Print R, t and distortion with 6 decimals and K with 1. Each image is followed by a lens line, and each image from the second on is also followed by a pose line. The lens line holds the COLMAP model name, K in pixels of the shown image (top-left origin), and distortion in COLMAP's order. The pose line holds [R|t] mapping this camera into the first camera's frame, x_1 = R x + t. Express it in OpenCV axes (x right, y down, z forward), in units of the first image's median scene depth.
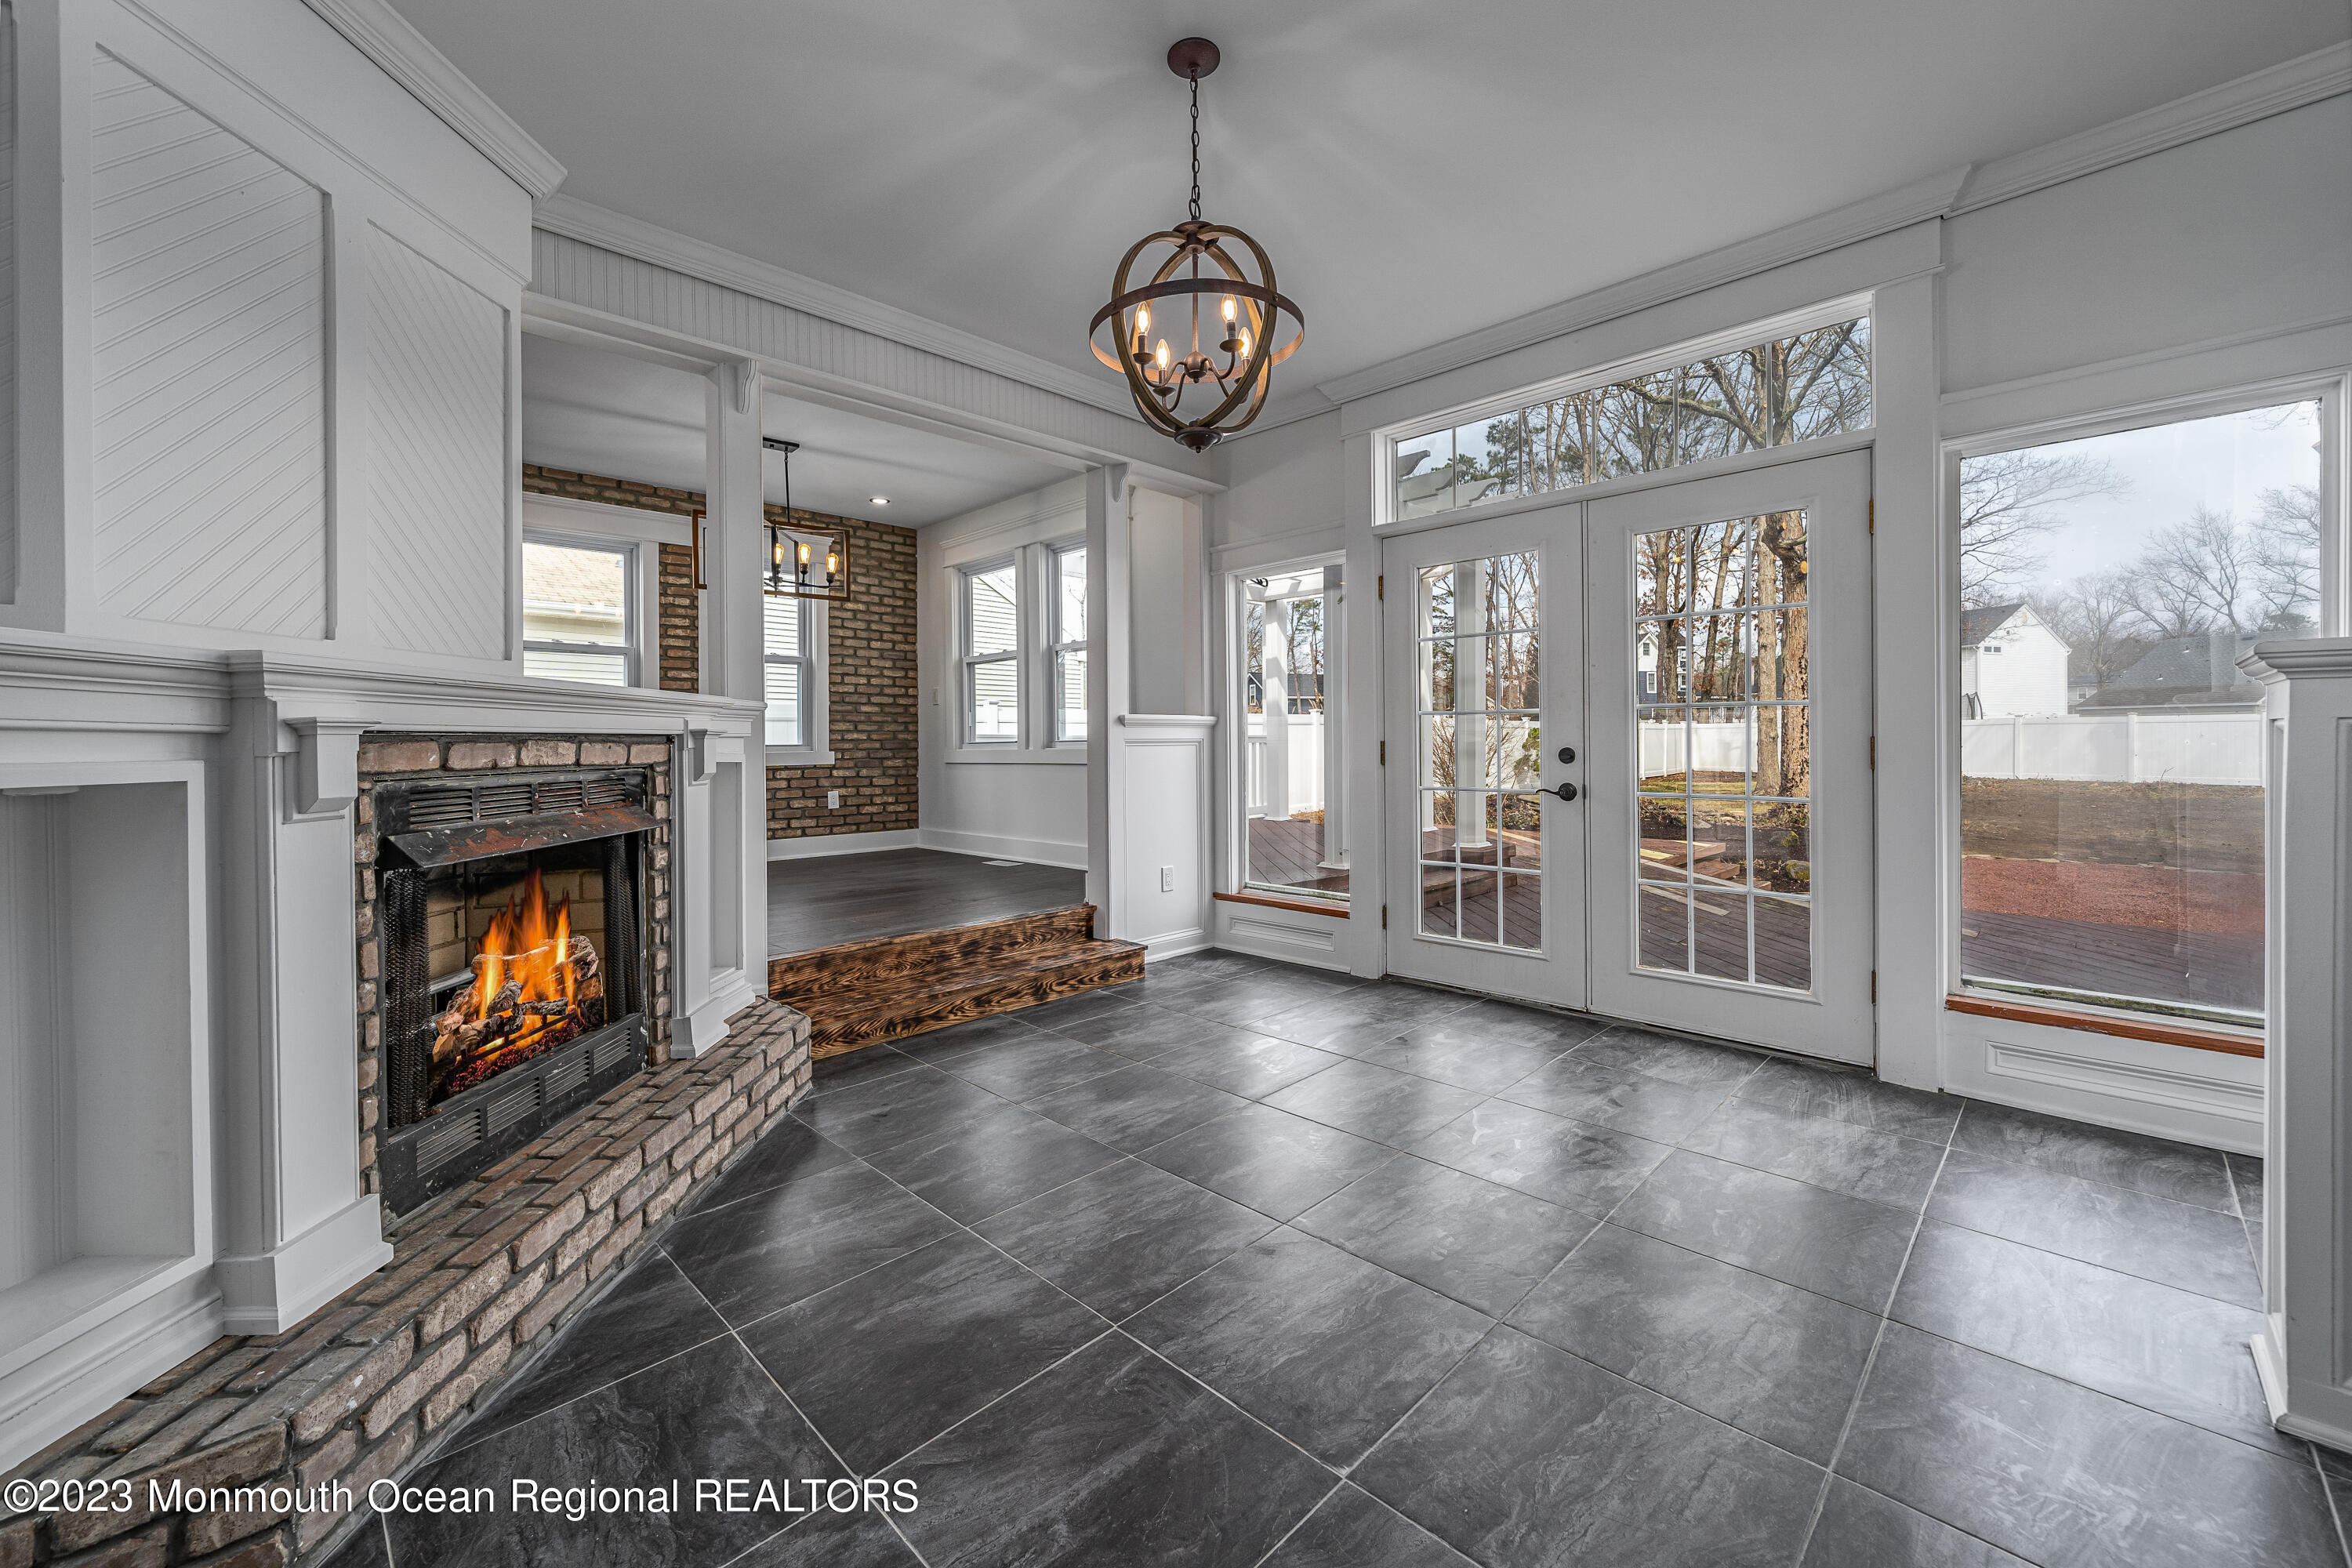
lens RADIAL K [[932.6, 0, 1169.6], [0, 932.6, 746.5], [0, 0, 1]] dist [-0.006409, -0.000307]
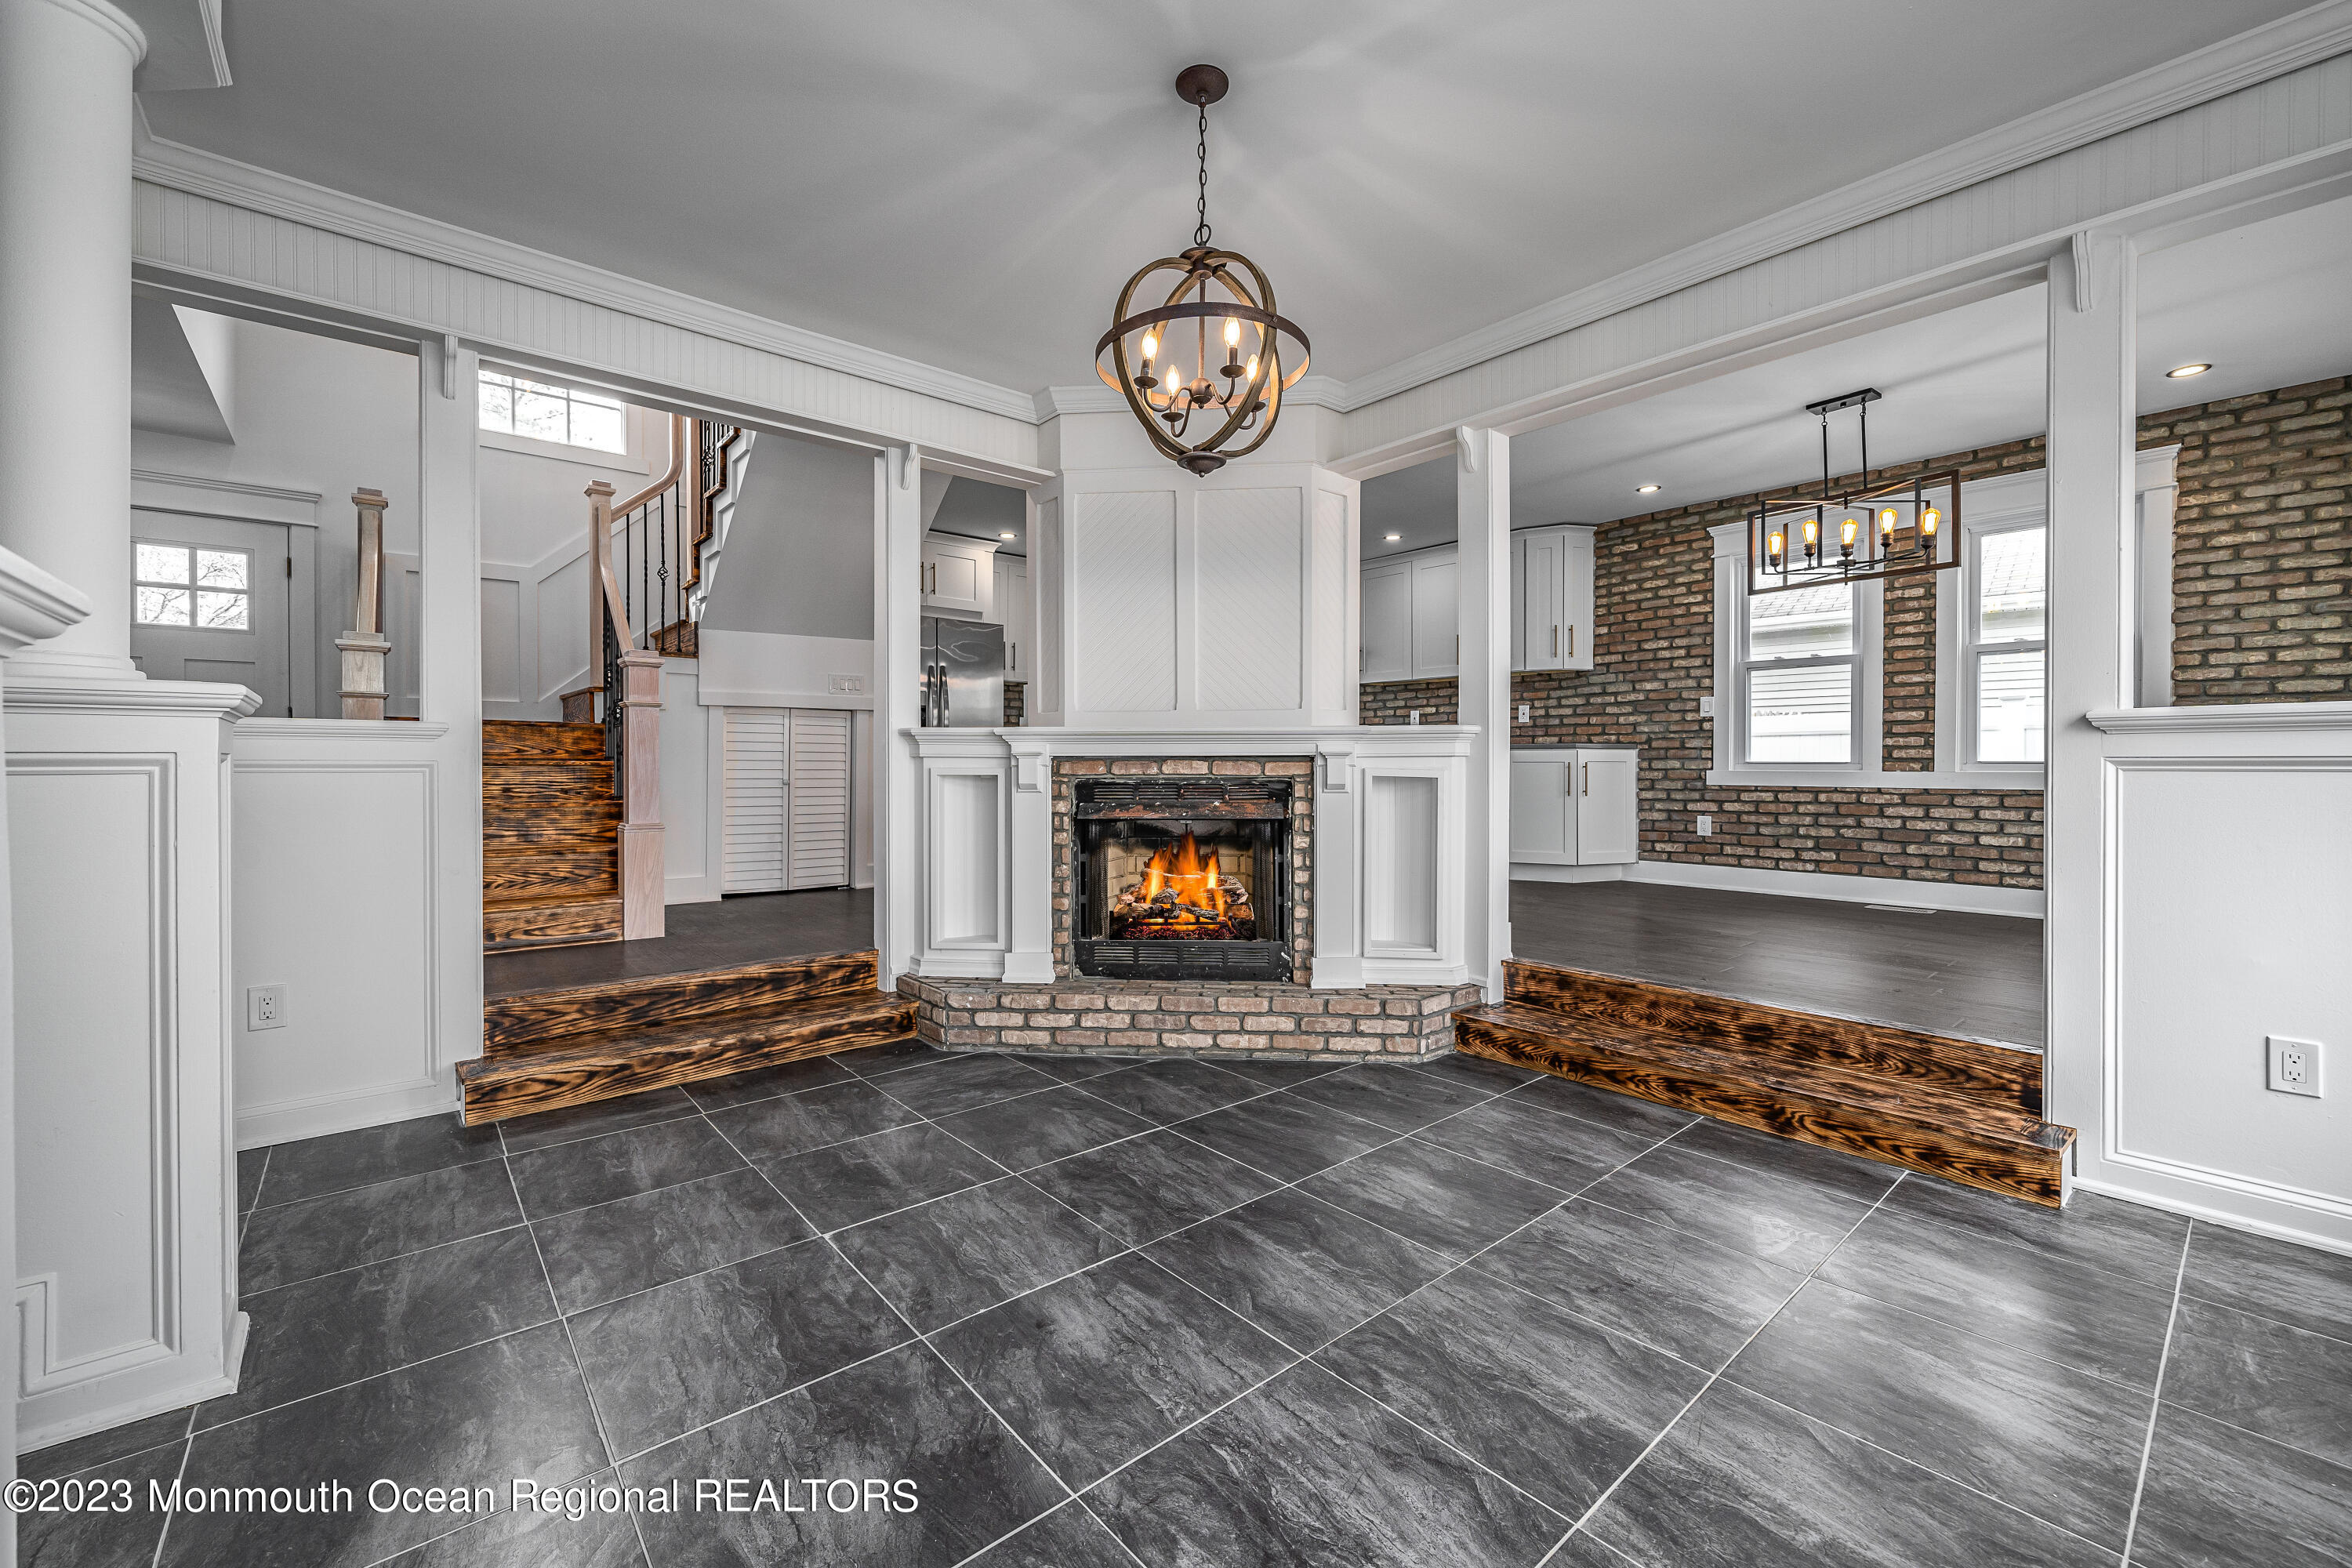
lens RADIAL K [[932.6, 0, 1160.7], [0, 932.6, 766.0], [0, 0, 1]] dist [-0.006409, -0.000307]
pose [[-0.089391, 0.012721, -0.995915, 0.390444], [-0.002406, 0.999913, 0.012988, -0.006509], [0.995994, 0.003557, -0.089353, 0.393576]]
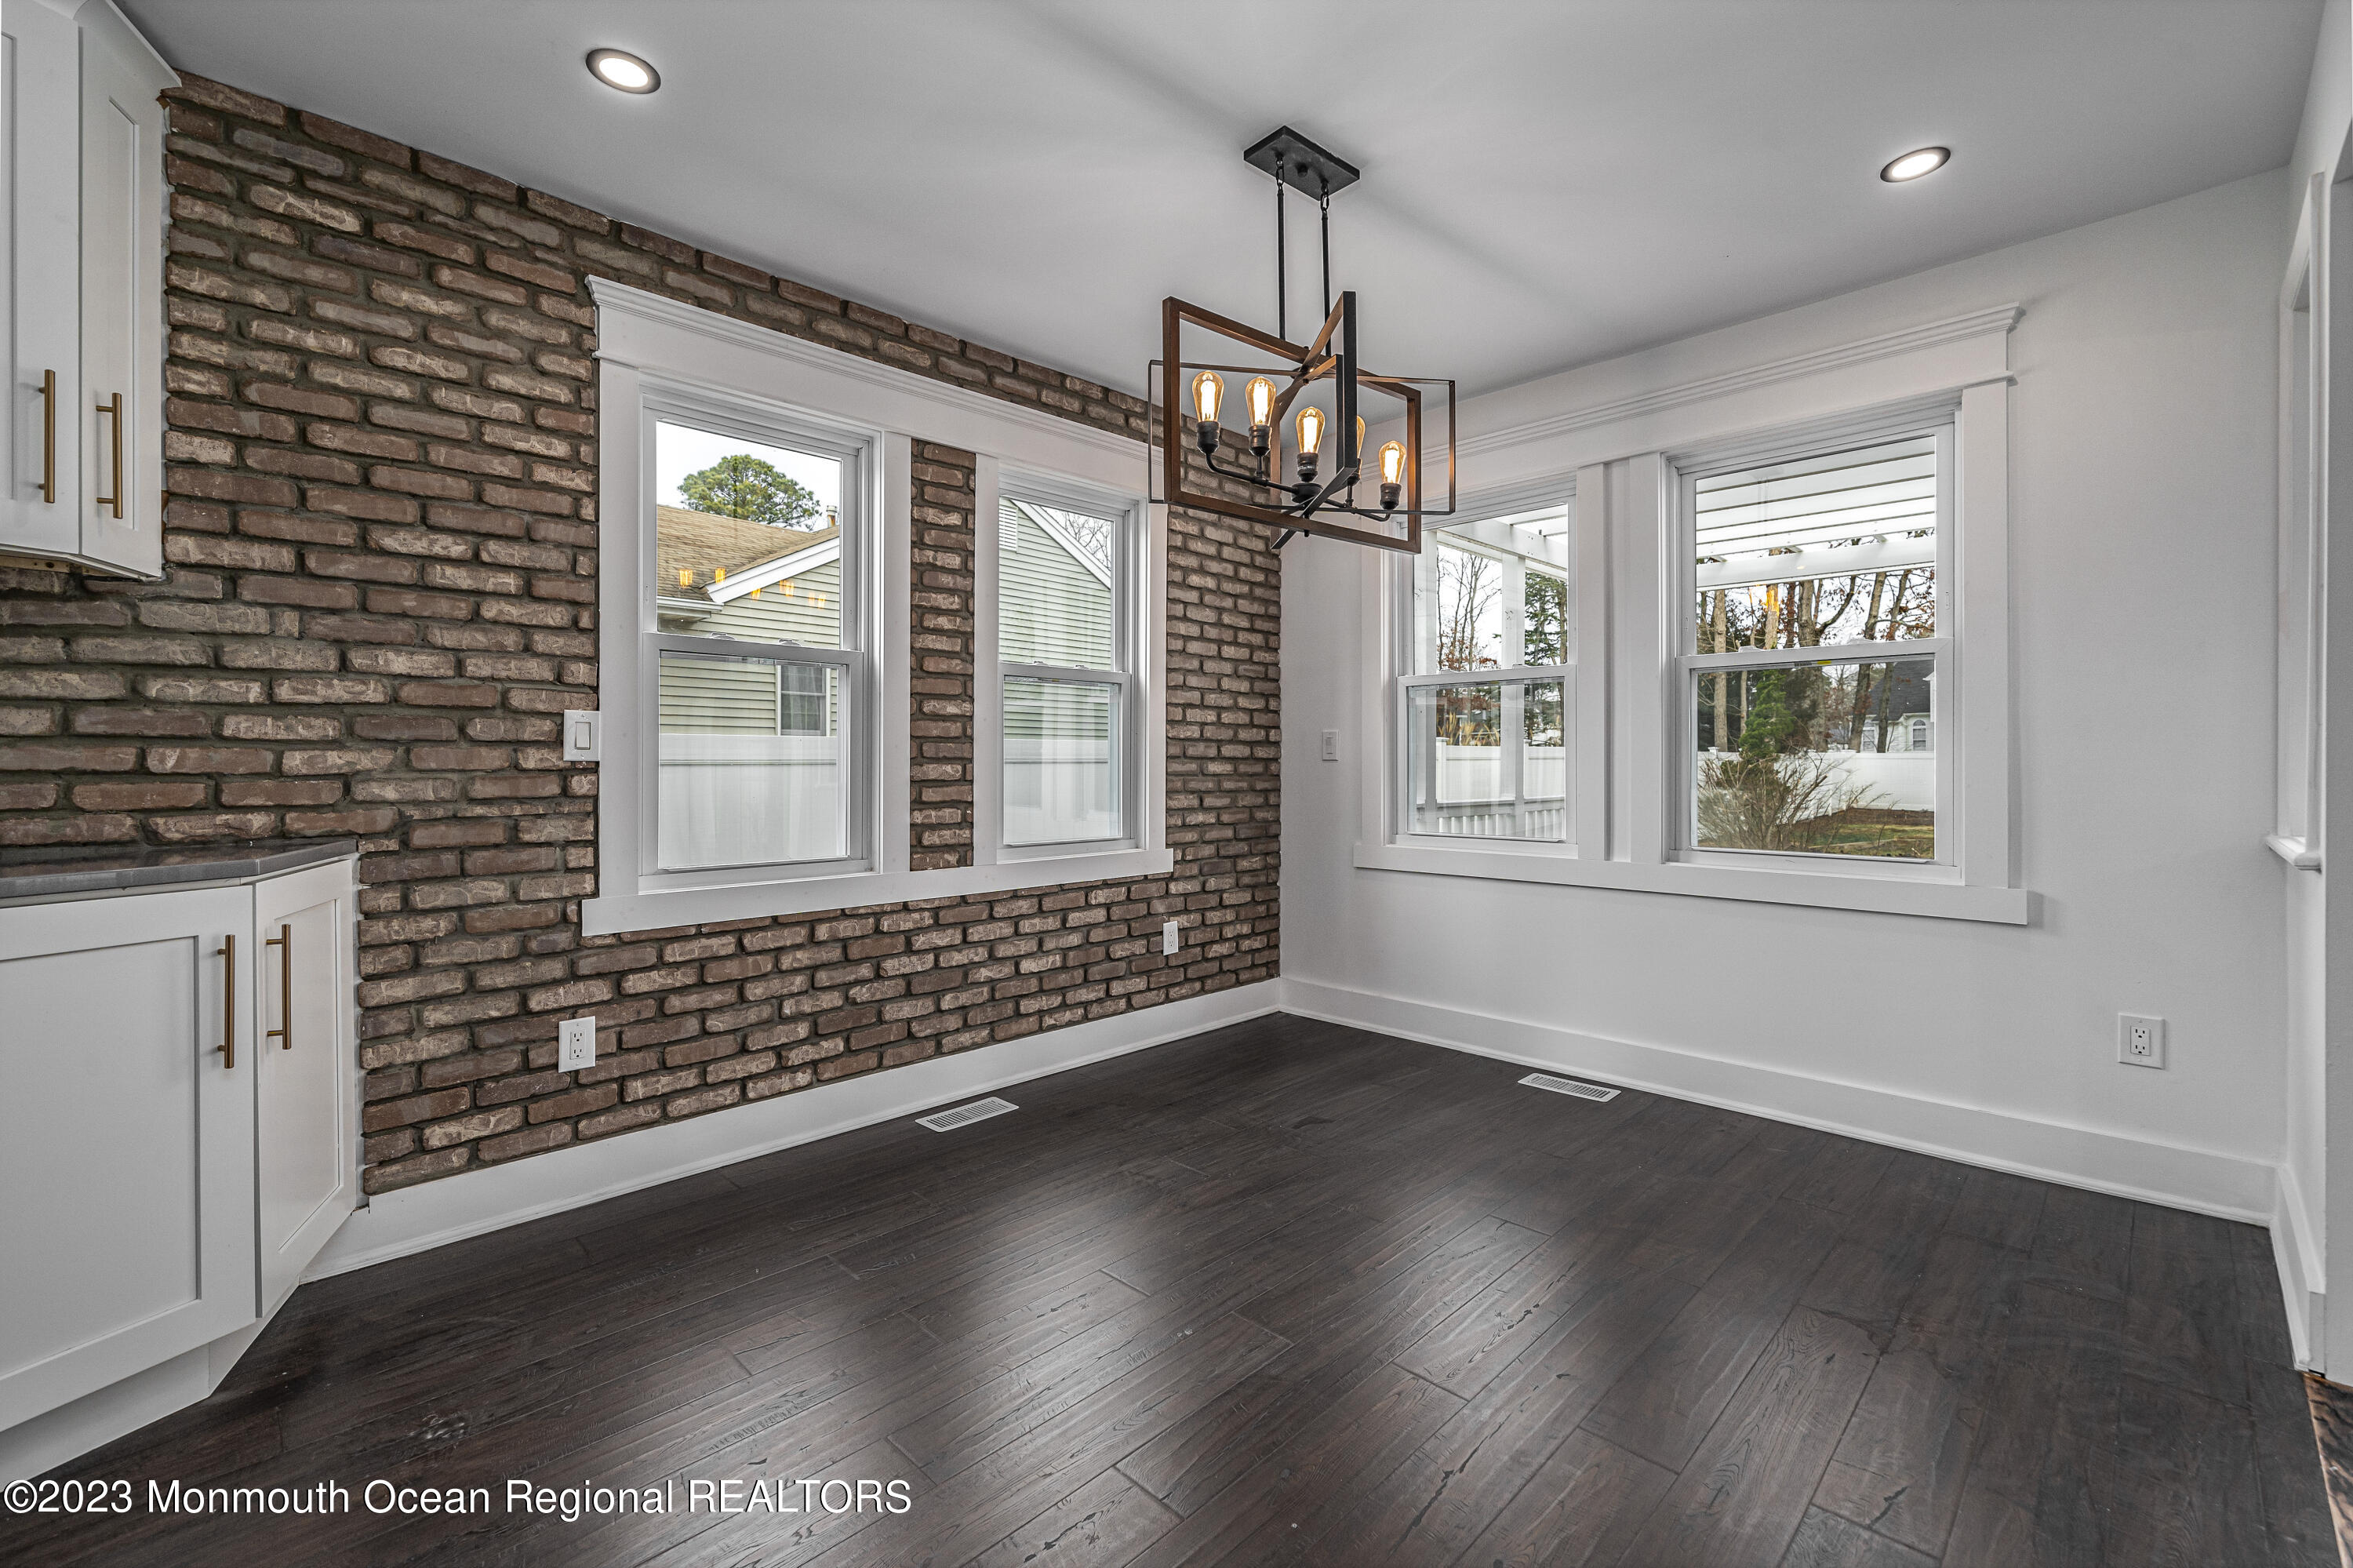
lens RADIAL K [[1015.2, 0, 1174.6], [0, 1015.2, 765.0], [0, 0, 1]] dist [0.000393, 0.000166]
pose [[0.999909, 0.010209, 0.008845, -0.411395], [-0.010215, 0.999948, 0.000716, -0.048931], [-0.008838, -0.000806, 0.999961, 0.462970]]
